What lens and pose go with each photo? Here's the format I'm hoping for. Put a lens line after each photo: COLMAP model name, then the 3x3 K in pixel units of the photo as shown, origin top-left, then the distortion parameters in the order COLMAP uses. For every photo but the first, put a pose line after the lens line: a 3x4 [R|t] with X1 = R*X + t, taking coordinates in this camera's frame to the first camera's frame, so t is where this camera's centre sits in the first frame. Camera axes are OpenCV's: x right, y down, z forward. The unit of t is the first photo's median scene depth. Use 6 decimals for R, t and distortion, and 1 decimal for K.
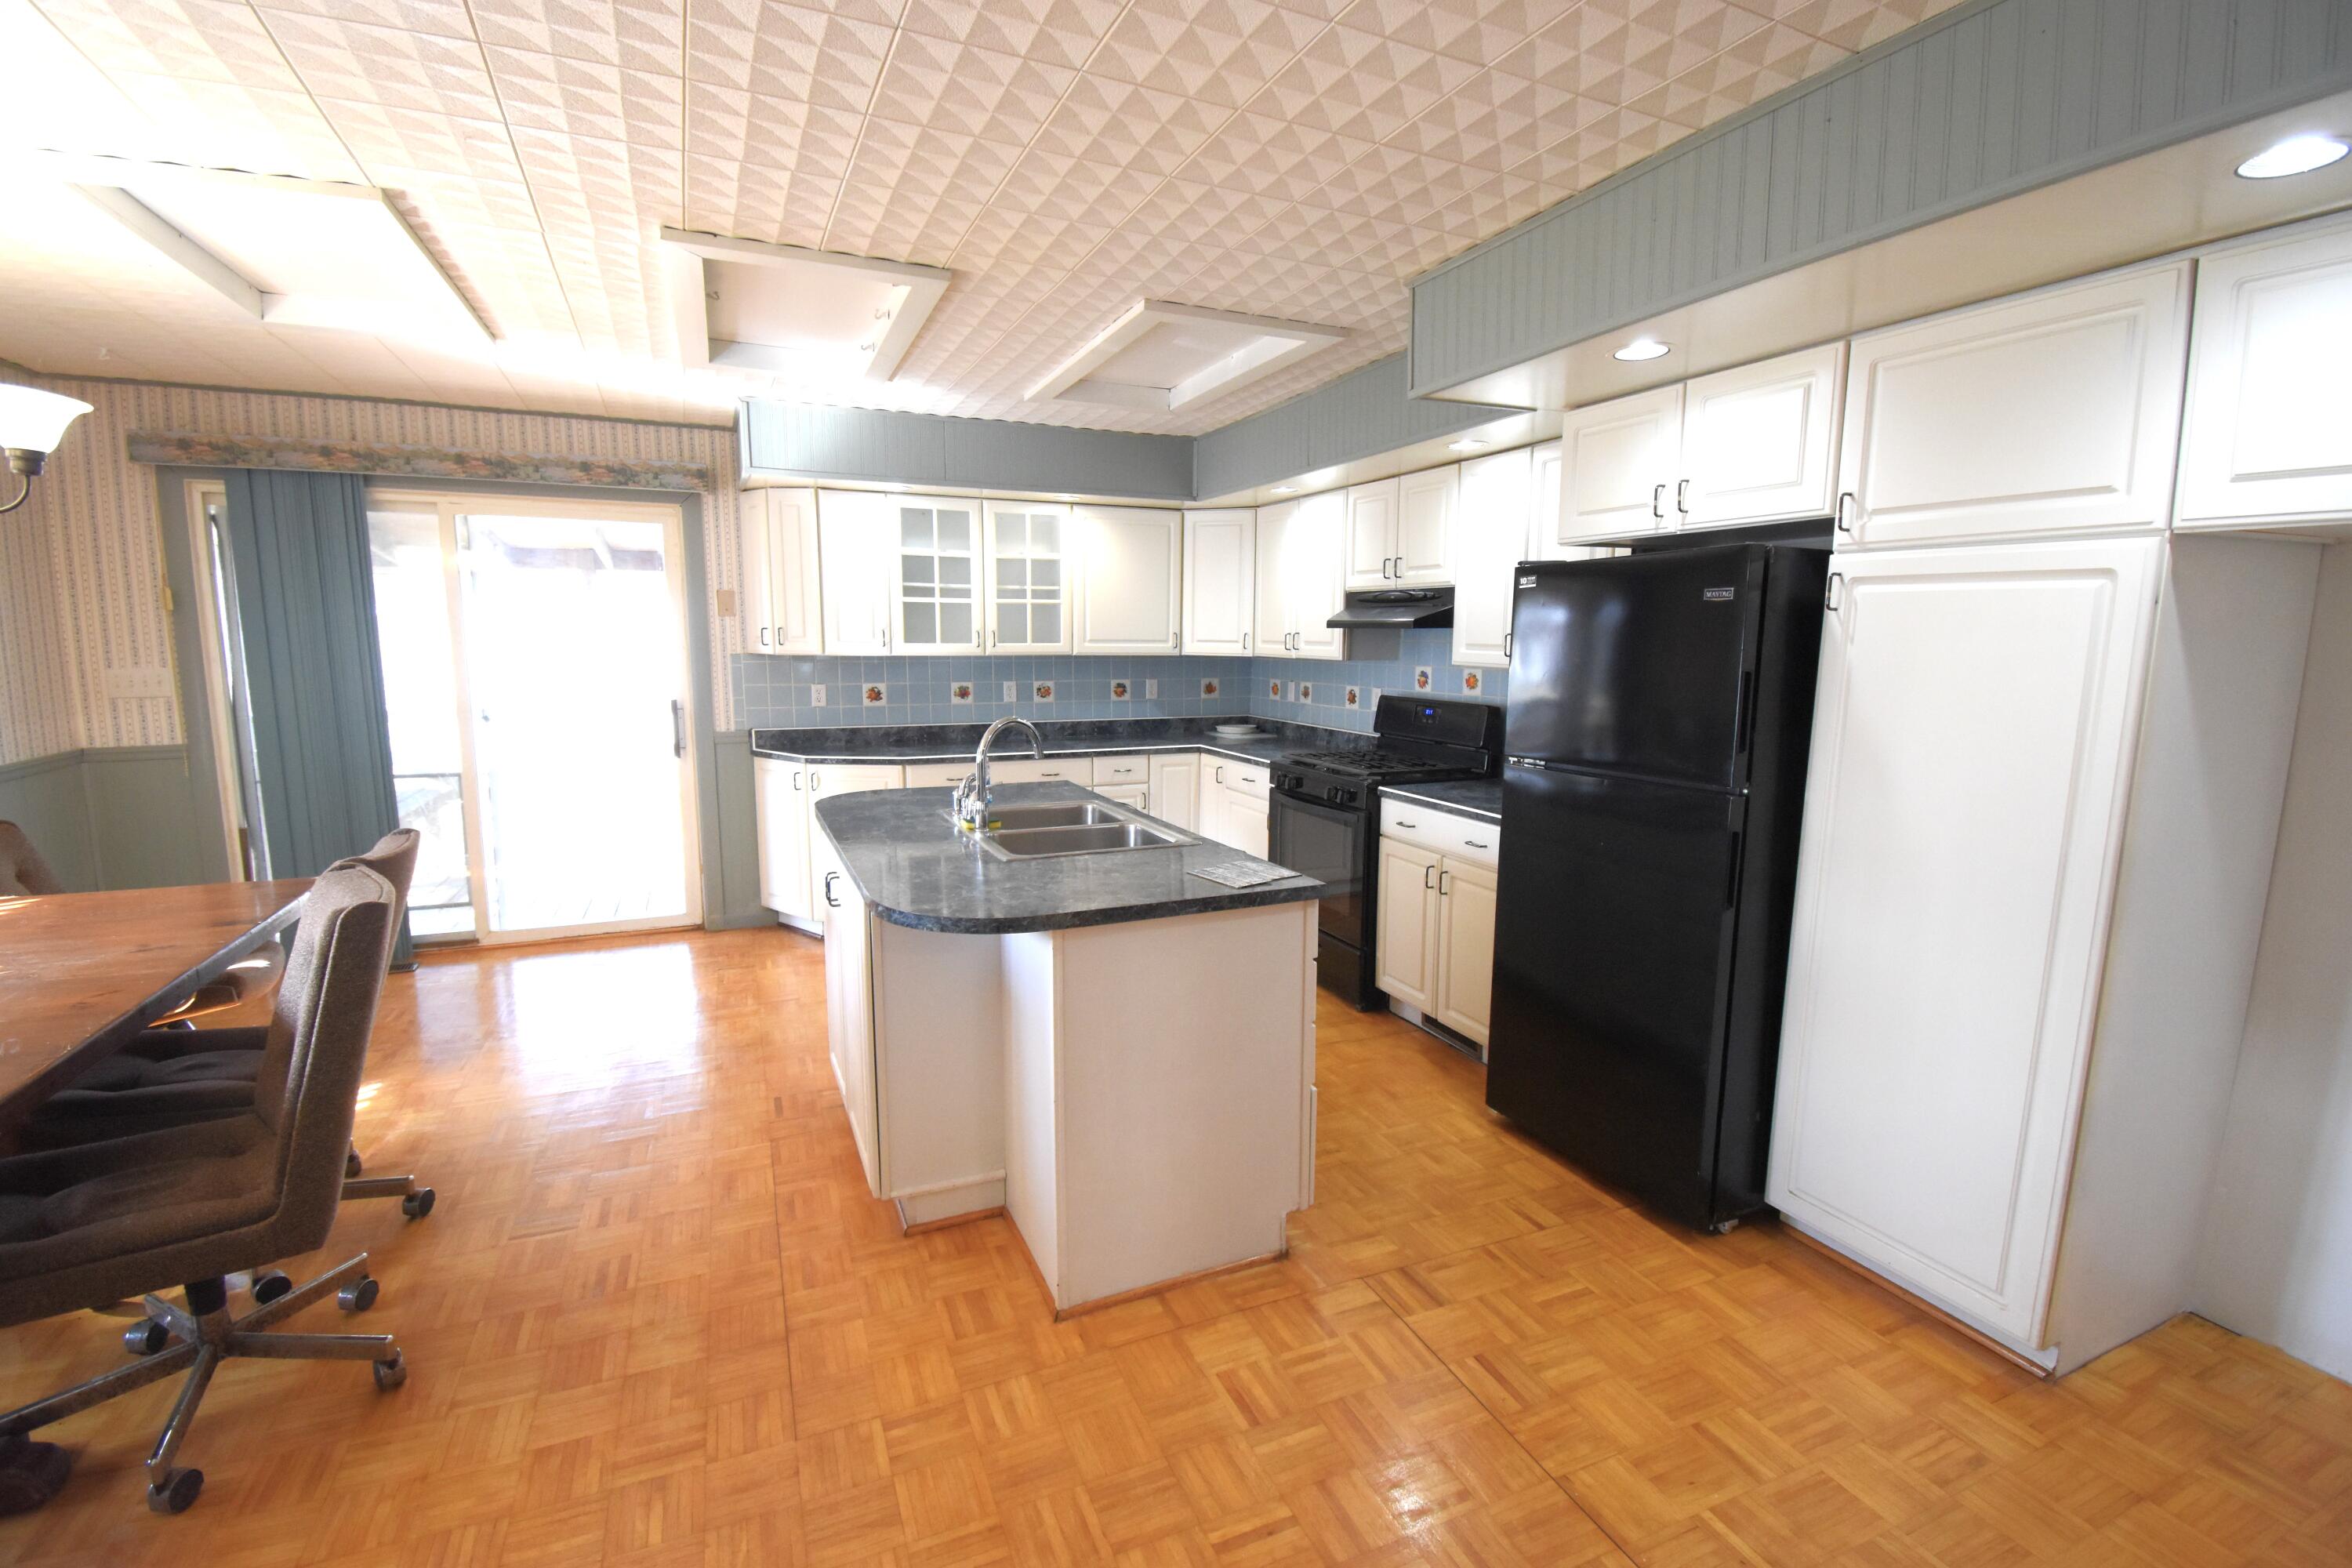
lens RADIAL K [[1043.8, 0, 1178.8], [0, 1043.8, 792.3], [0, 0, 1]] dist [0.025800, -0.031363]
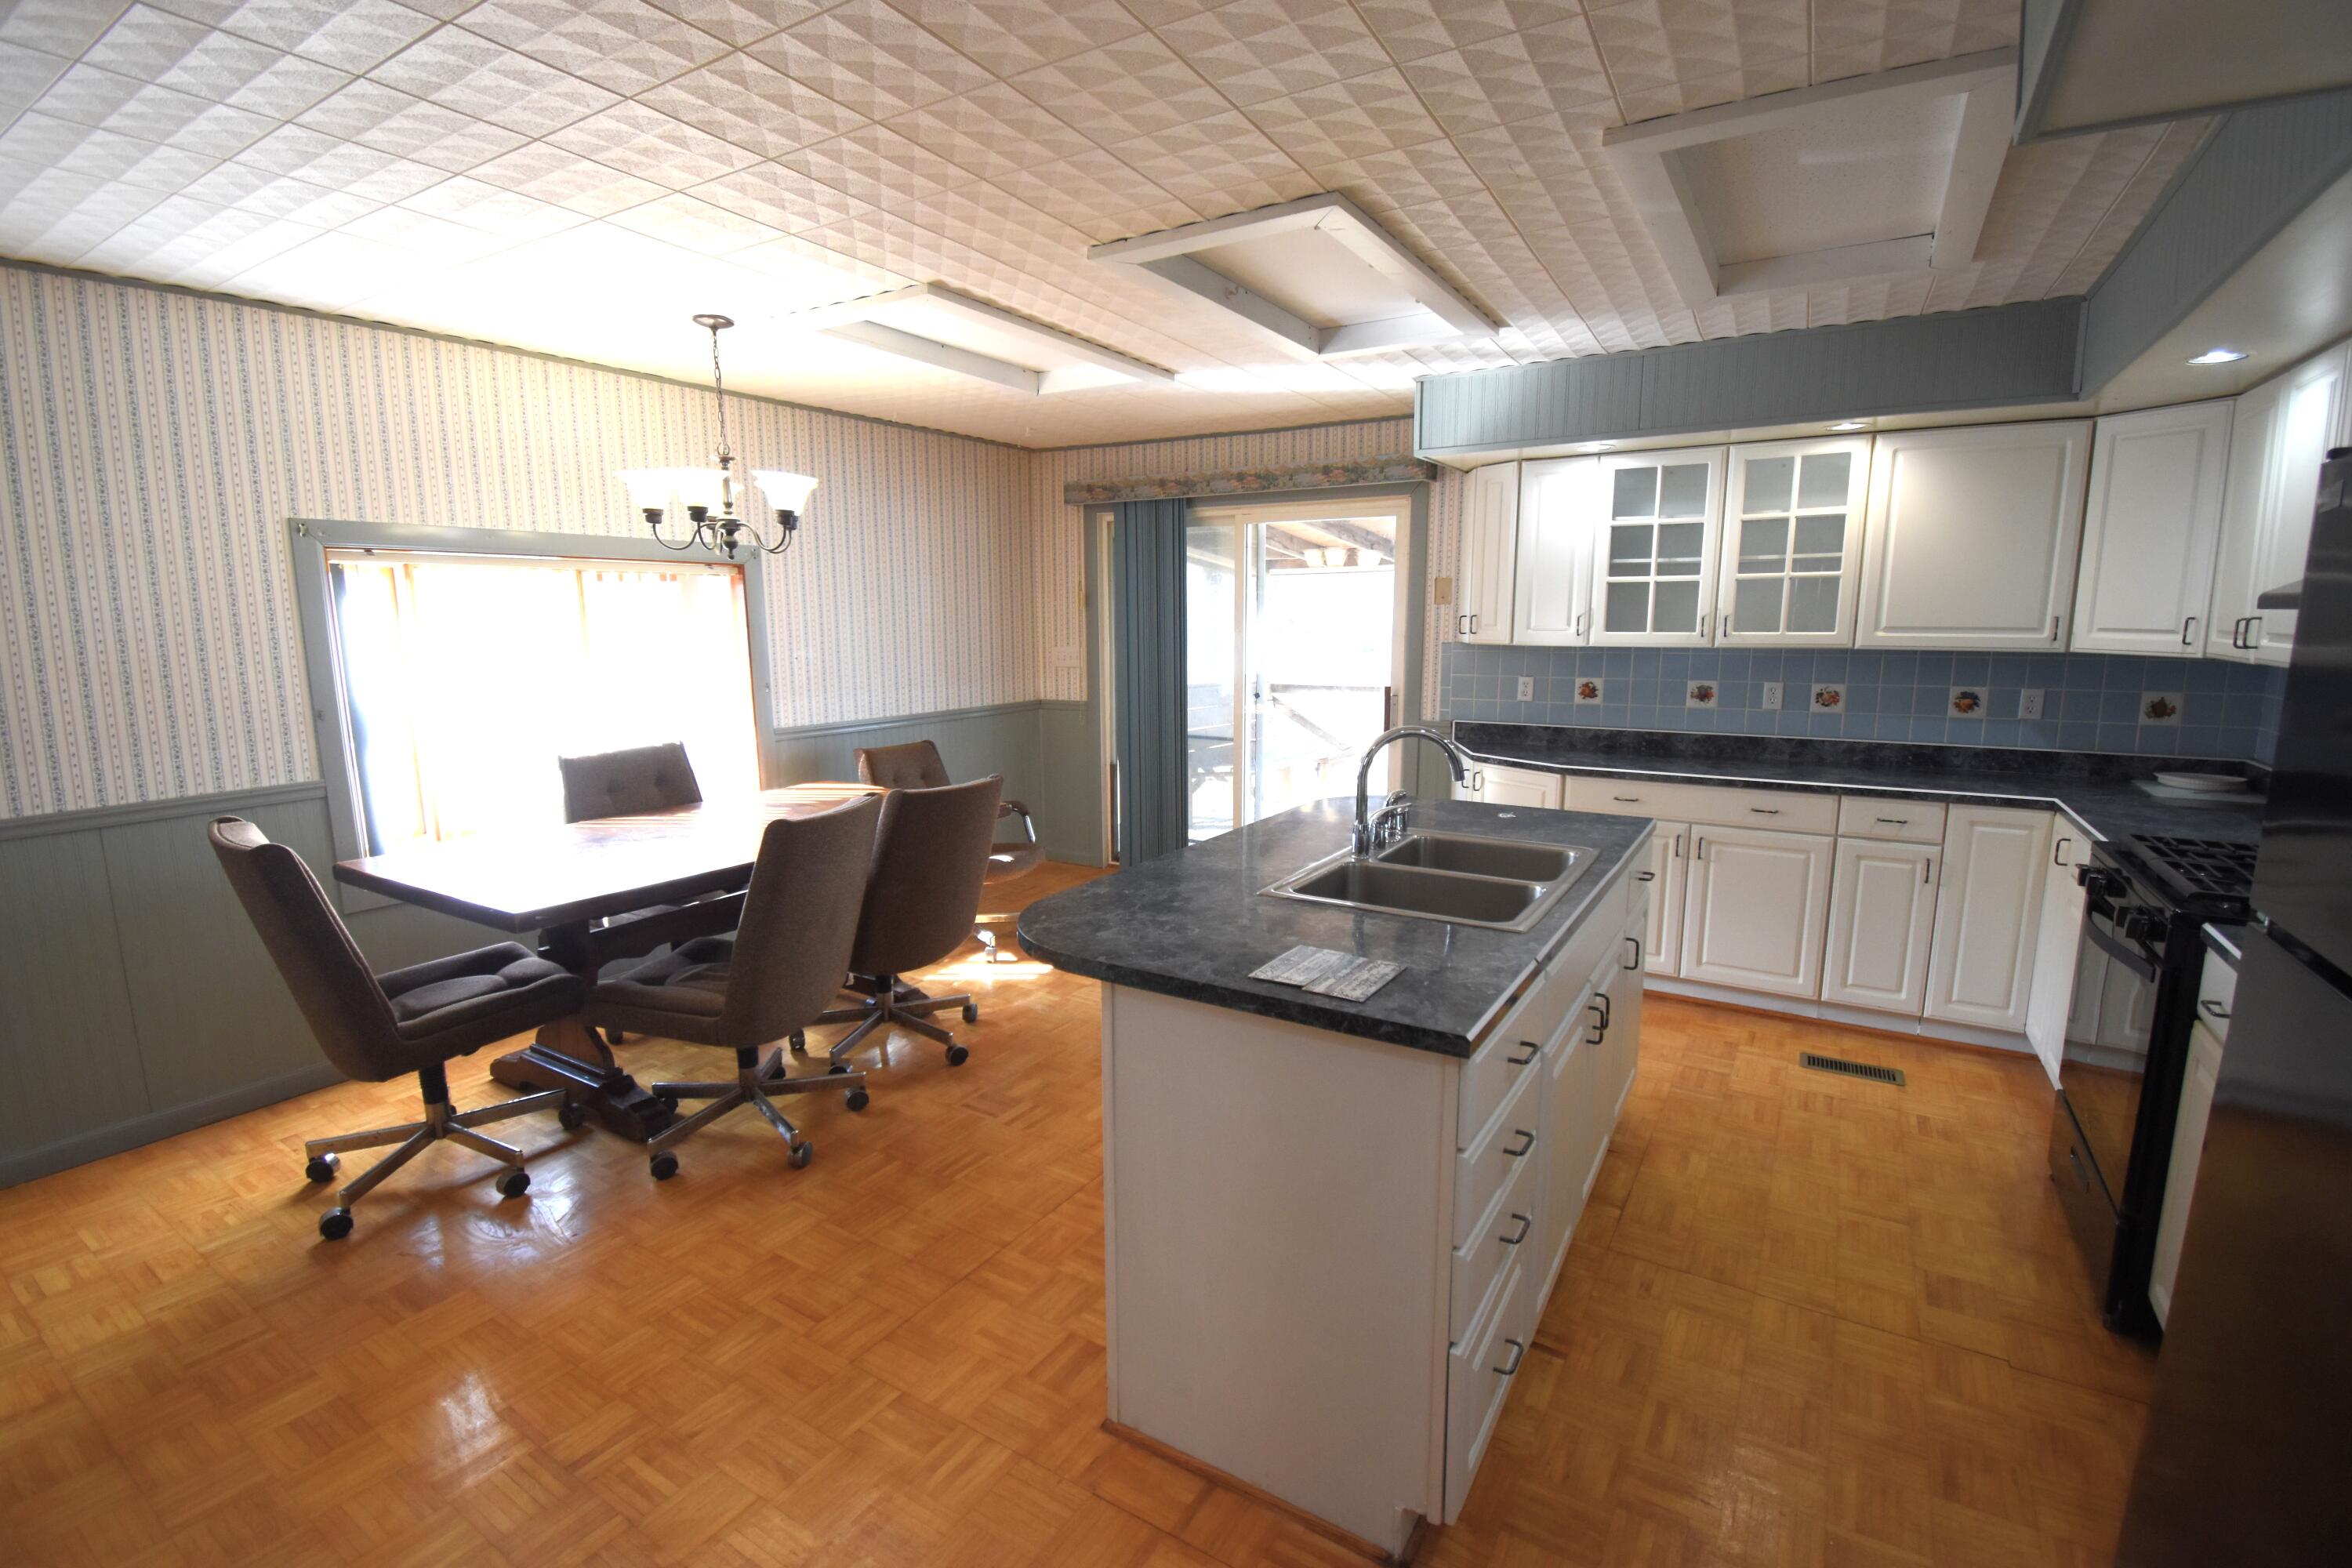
lens RADIAL K [[1043.8, 0, 1178.8], [0, 1043.8, 792.3], [0, 0, 1]] dist [0.025800, -0.031363]
pose [[0.558312, 0.129276, -0.819497, 0.256780], [-0.117467, 0.990152, 0.076168, -0.038686], [0.821273, 0.053738, 0.567999, 0.246744]]
